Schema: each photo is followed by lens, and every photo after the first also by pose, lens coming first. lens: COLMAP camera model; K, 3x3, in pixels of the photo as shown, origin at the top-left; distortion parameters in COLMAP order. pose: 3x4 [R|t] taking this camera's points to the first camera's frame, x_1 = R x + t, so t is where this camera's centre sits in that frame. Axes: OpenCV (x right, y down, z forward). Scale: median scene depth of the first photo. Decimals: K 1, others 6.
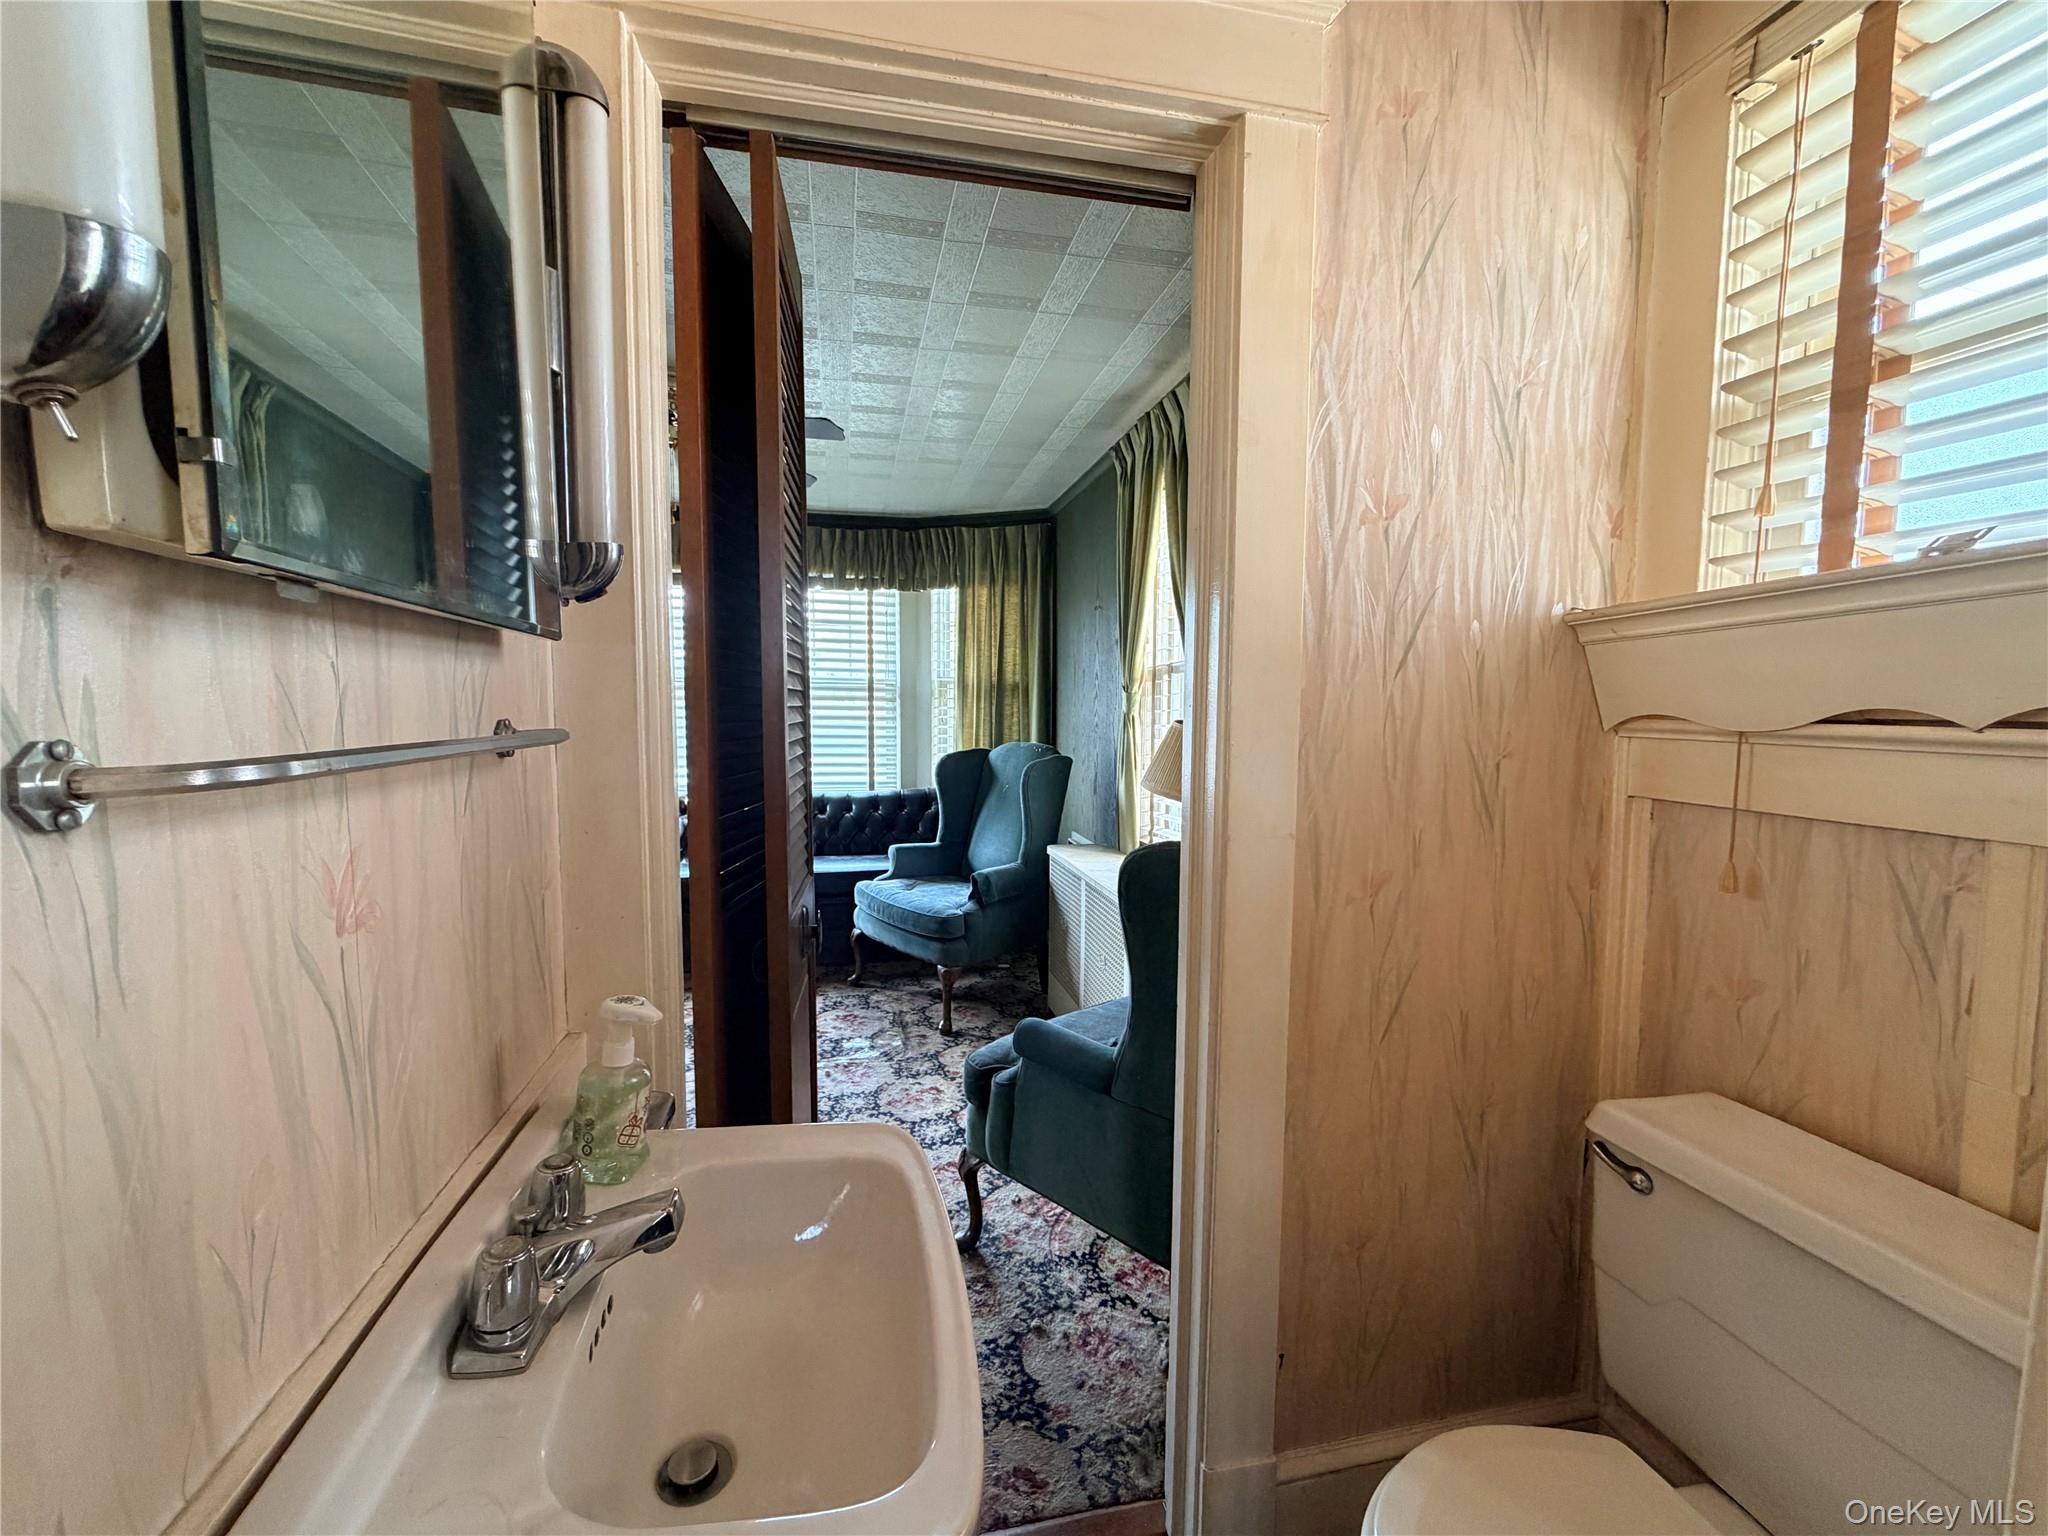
lens RADIAL K [[815.2, 0, 1021.4], [0, 815.2, 763.8], [0, 0, 1]] dist [-0.002943, -0.000004]
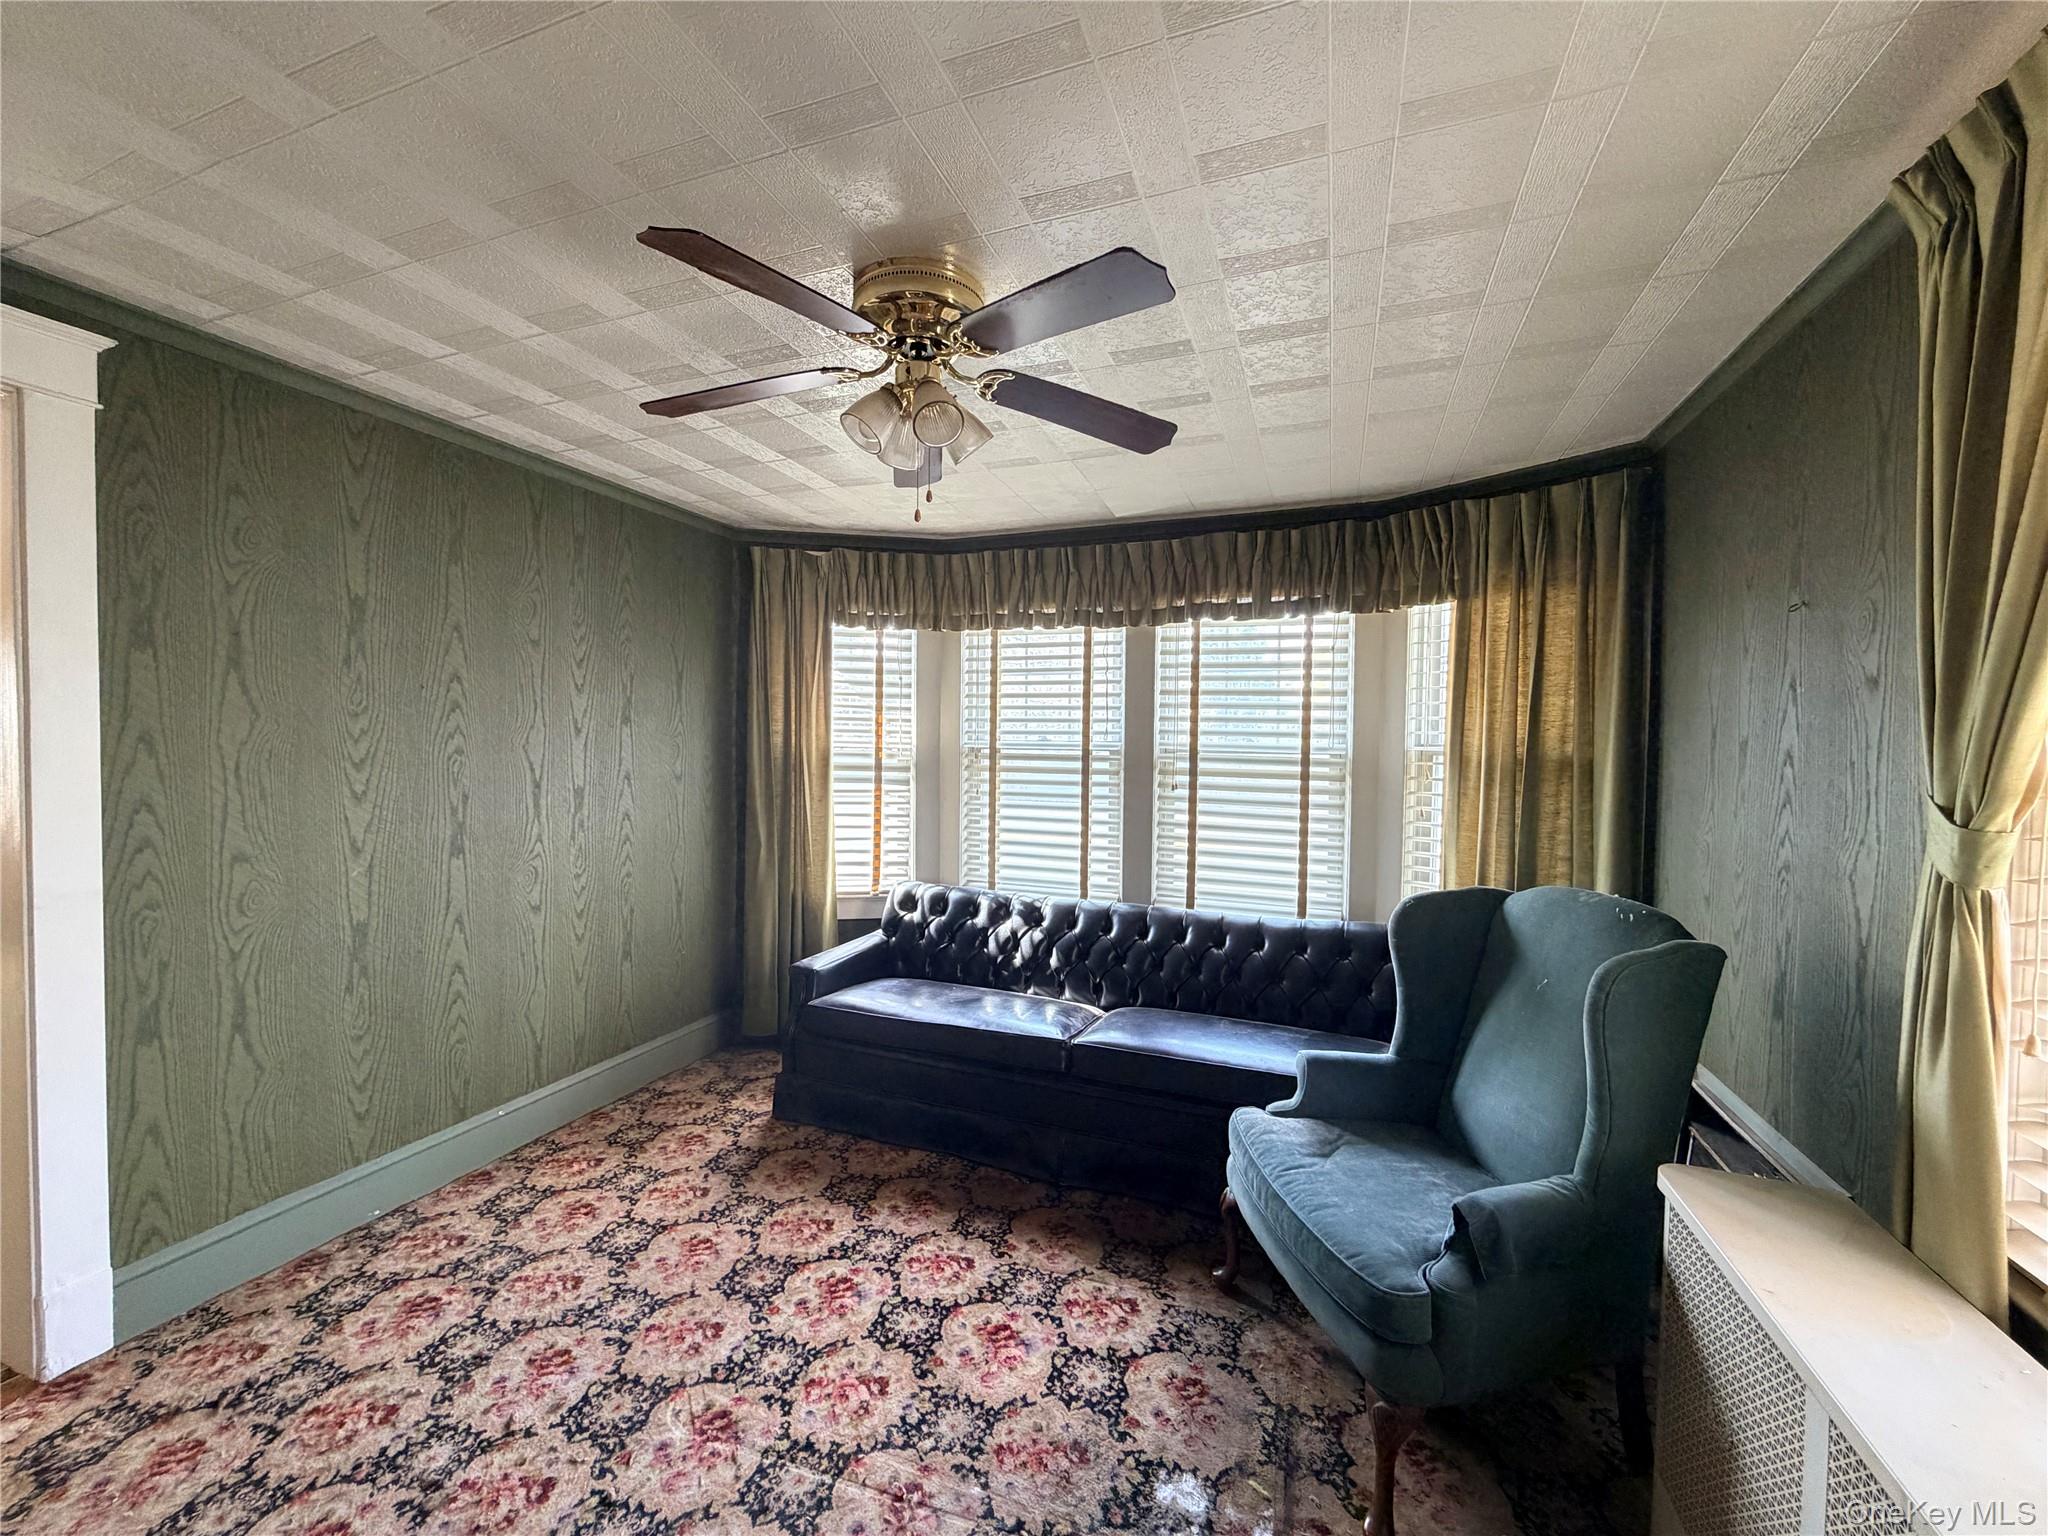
lens RADIAL K [[815.2, 0, 1015.7], [0, 815.2, 767.5], [0, 0, 1]] dist [-0.002943, -0.000004]
pose [[0.833070, 0.021599, -0.552746, -0.012901], [-0.049081, 0.998182, -0.034968, -0.055538], [0.550986, 0.056261, 0.832616, 0.328936]]
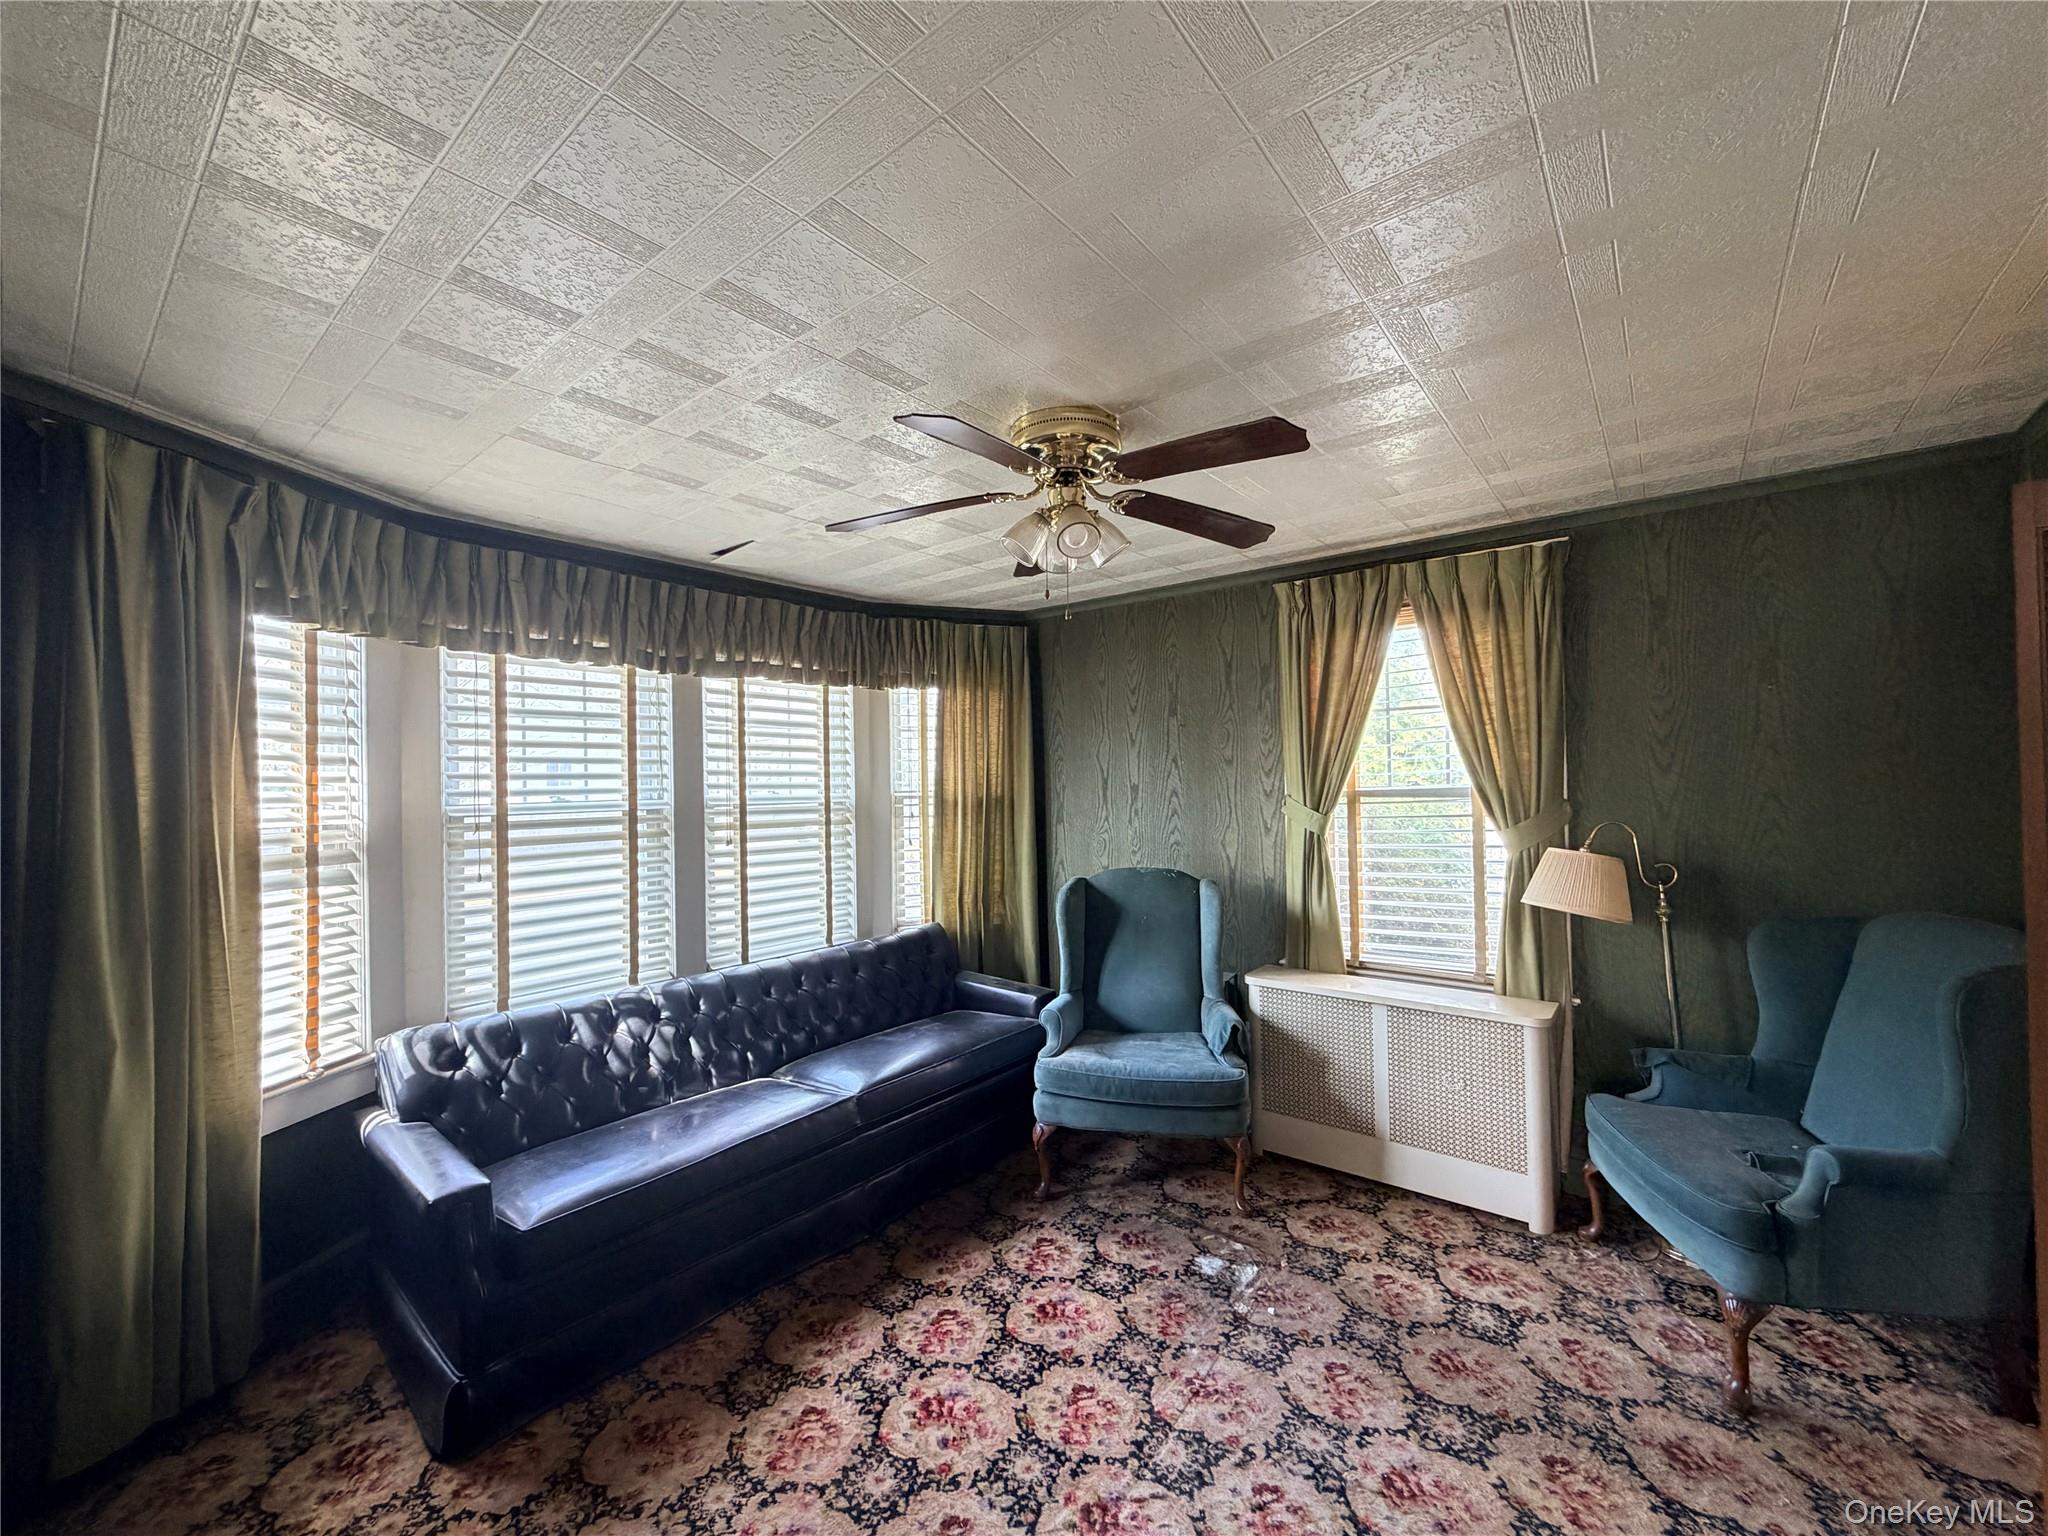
lens RADIAL K [[815.2, 0, 1018.6], [0, 815.2, 767.0], [0, 0, 1]] dist [-0.002943, -0.000004]
pose [[0.784560, -0.010418, 0.619966, -0.561529], [0.065631, 0.995637, -0.066324, -0.072936], [-0.616570, 0.092723, 0.781821, 0.288112]]
